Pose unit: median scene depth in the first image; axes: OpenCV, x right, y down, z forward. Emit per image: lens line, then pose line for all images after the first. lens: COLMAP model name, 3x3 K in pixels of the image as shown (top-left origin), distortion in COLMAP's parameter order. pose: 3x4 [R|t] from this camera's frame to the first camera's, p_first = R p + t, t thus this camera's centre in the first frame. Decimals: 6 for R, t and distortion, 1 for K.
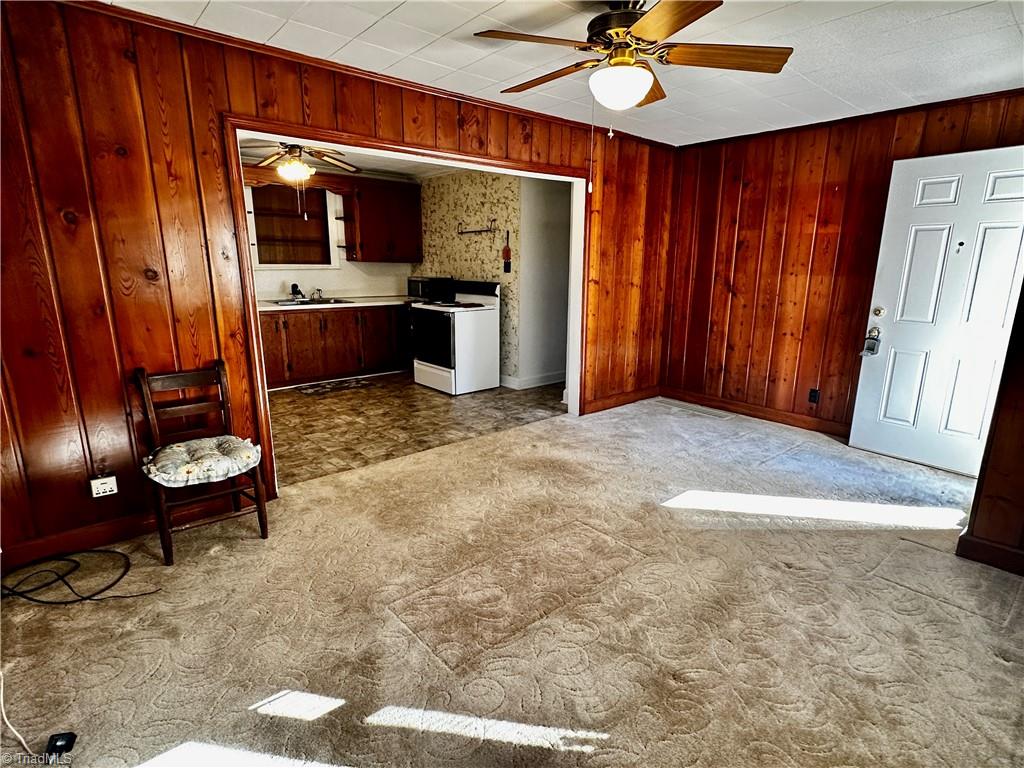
lens RADIAL K [[529.6, 0, 512.2], [0, 529.6, 386.8], [0, 0, 1]] dist [-0.005018, 0.001854]
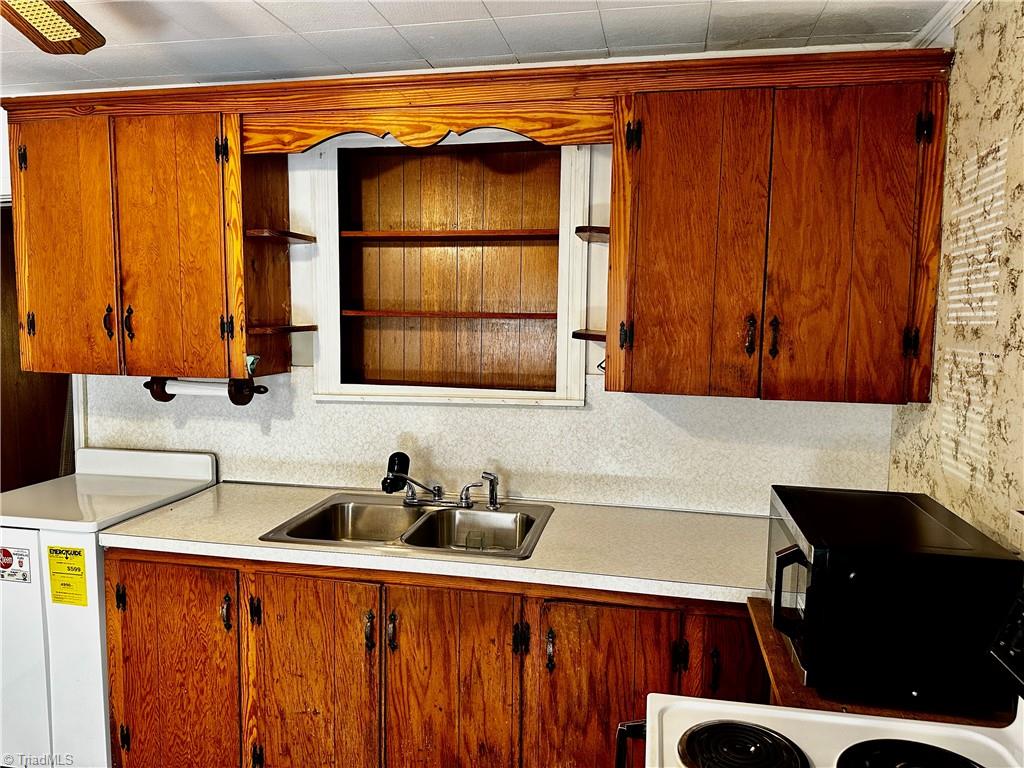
lens RADIAL K [[715.9, 0, 517.1], [0, 715.9, 385.1], [0, 0, 1]] dist [0.059454, -0.086864]
pose [[0.615502, 0.071654, -0.784871, -0.049074], [-0.187589, 0.980558, -0.057590, -0.229172], [0.765485, 0.182680, 0.616977, 0.814312]]
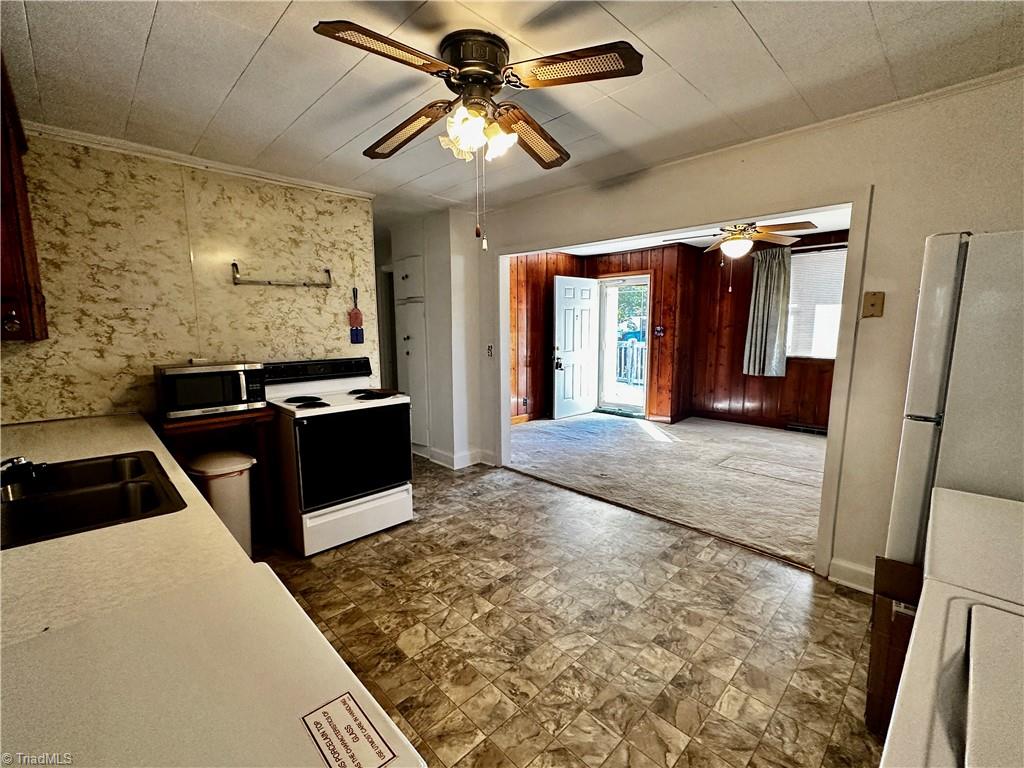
lens RADIAL K [[446.7, 0, 511.5], [0, 446.7, 386.2], [0, 0, 1]] dist [-0.002806, -0.000744]
pose [[-0.059240, -0.146305, 0.987464, -0.630503], [0.235789, 0.959160, 0.156257, -0.199614], [-0.969997, 0.242090, -0.022323, 0.795831]]
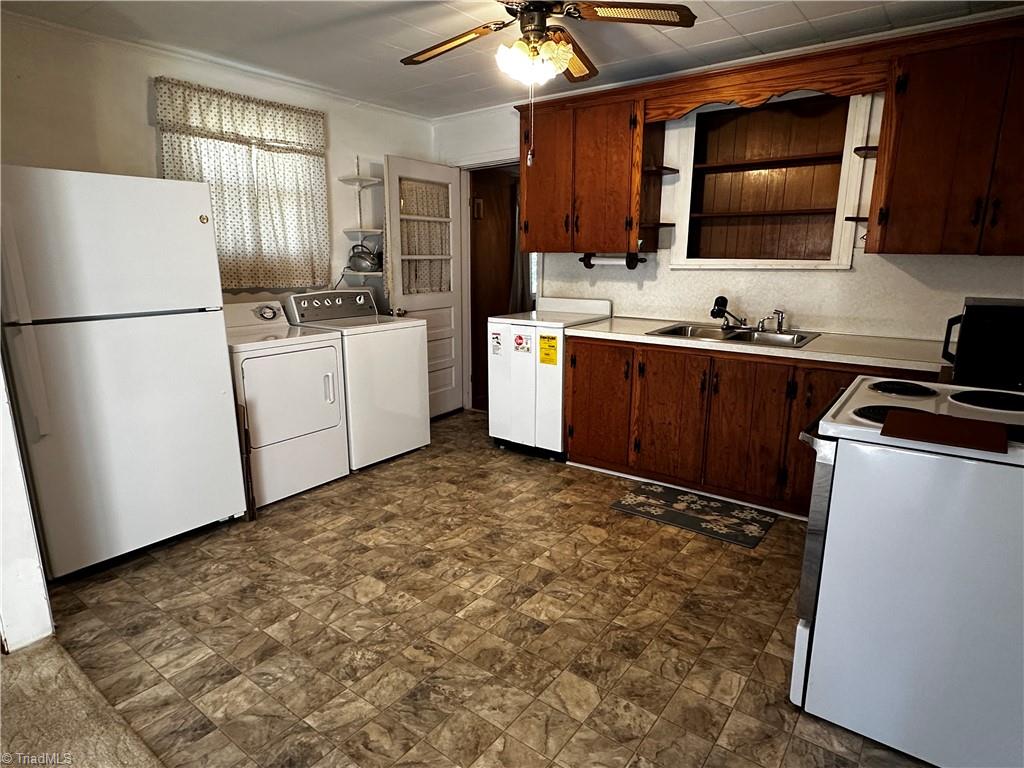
lens RADIAL K [[591.0, 0, 508.0], [0, 591.0, 387.4], [0, 0, 1]] dist [0.003785, -0.006096]
pose [[0.202760, 0.208992, -0.956666, 0.124889], [-0.224486, 0.960861, 0.162330, -0.161051], [0.953150, 0.181844, 0.241740, 0.696140]]
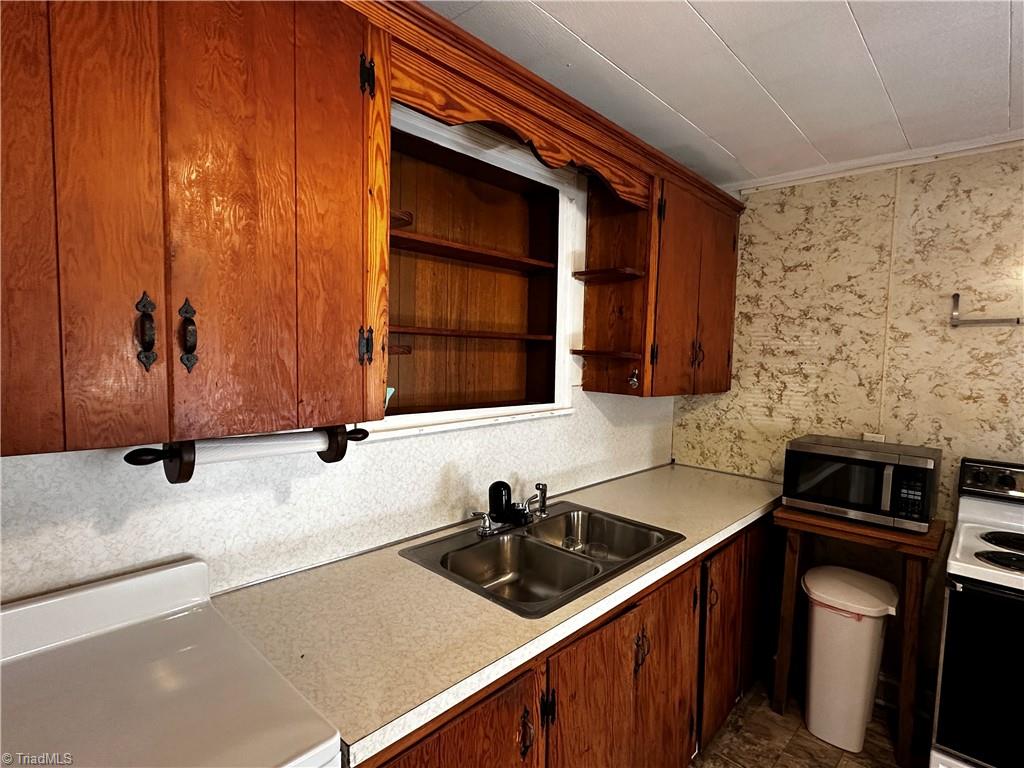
lens RADIAL K [[529.6, 0, 513.2], [0, 529.6, 386.8], [0, 0, 1]] dist [-0.005018, 0.001854]
pose [[0.993902, 0.007621, 0.110003, -0.450072], [0.010430, 0.986638, -0.162593, -0.205092], [-0.109772, 0.162748, 0.980542, 0.733534]]
